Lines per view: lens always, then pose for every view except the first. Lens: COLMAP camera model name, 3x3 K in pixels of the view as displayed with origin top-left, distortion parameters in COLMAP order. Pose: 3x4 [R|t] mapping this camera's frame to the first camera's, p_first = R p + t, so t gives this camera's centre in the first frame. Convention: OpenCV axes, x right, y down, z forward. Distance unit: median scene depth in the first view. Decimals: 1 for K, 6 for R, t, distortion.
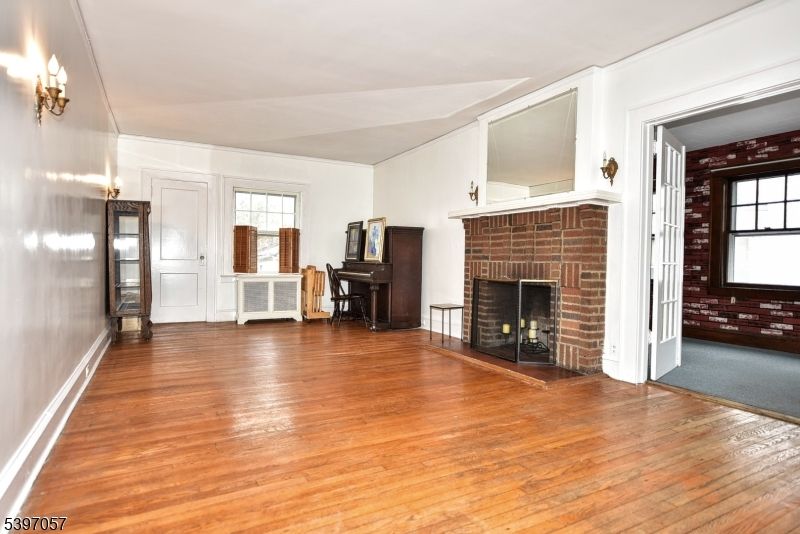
lens RADIAL K [[441.1, 0, 400.3], [0, 441.1, 265.9], [0, 0, 1]] dist [0.000209, -0.001174]
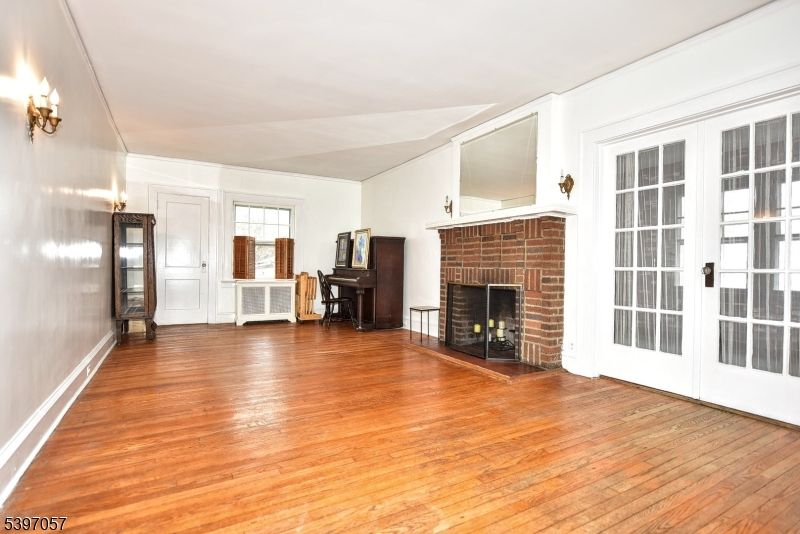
lens RADIAL K [[394.0, 0, 399.5], [0, 394.0, 266.1], [0, 0, 1]] dist [-0.000823, -0.001633]
pose [[0.999785, -0.003030, 0.020499, 0.030768], [0.003333, 0.999885, -0.014801, -0.000276], [-0.020452, 0.014866, 0.999680, 0.015415]]
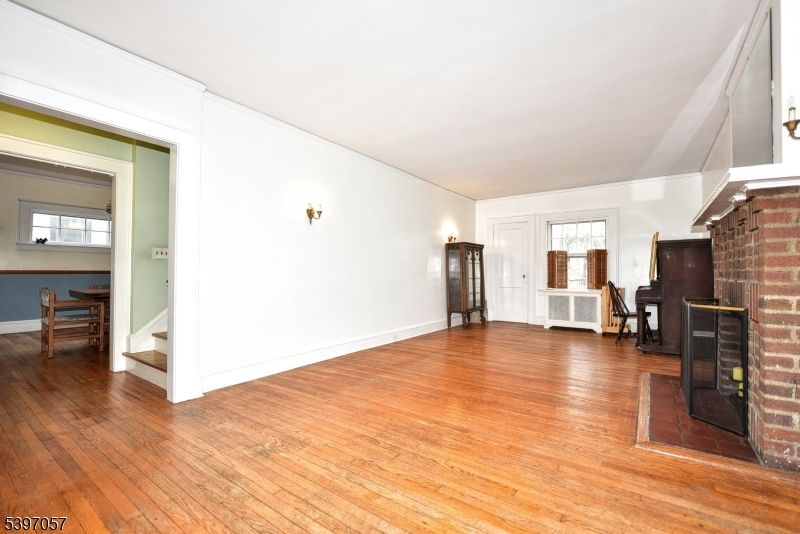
lens RADIAL K [[346.4, 0, 407.8], [0, 346.4, 271.6], [0, 0, 1]] dist [-0.010306, -0.000187]
pose [[0.450013, -0.020511, -0.892787, 0.616307], [-0.005671, 0.999650, -0.025825, -0.006633], [0.893004, 0.016684, 0.449739, 0.332734]]
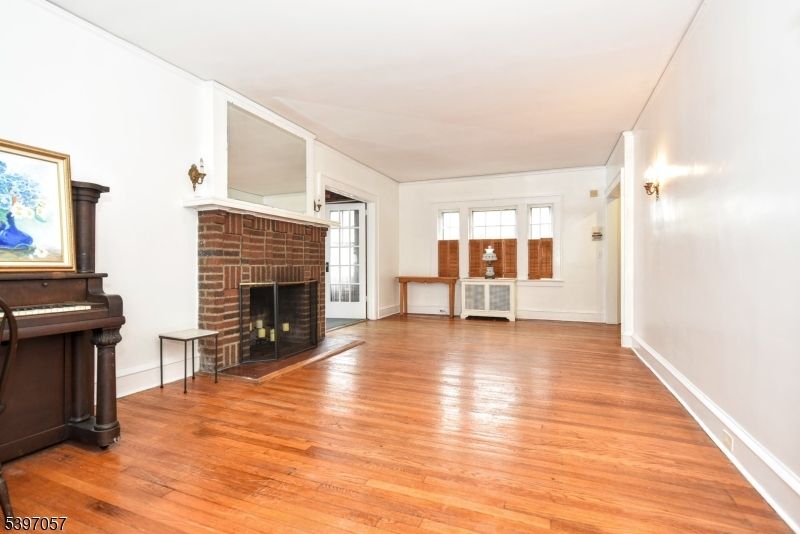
lens RADIAL K [[394.0, 0, 398.8], [0, 394.0, 266.3], [0, 0, 1]] dist [-0.000823, -0.001633]
pose [[-0.628705, -0.015003, 0.777499, -0.789367], [0.001489, 0.999789, 0.020497, -0.031713], [-0.777642, 0.014044, -0.628550, 1.616318]]
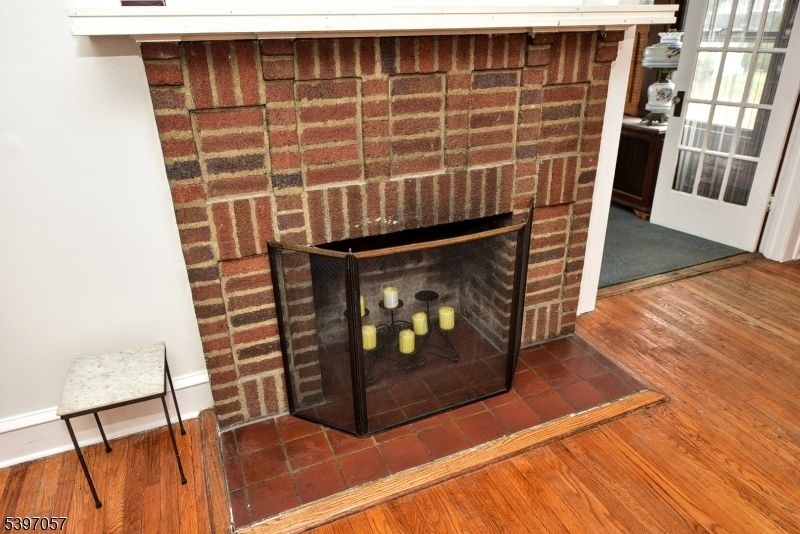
lens RADIAL K [[525.7, 0, 397.1], [0, 525.7, 261.8], [0, 0, 1]] dist [0.004812, 0.002338]
pose [[0.103028, -0.424623, 0.899489, -0.208754], [0.035615, 0.905296, 0.423285, -0.157248], [-0.994041, -0.011575, 0.108394, 1.131351]]
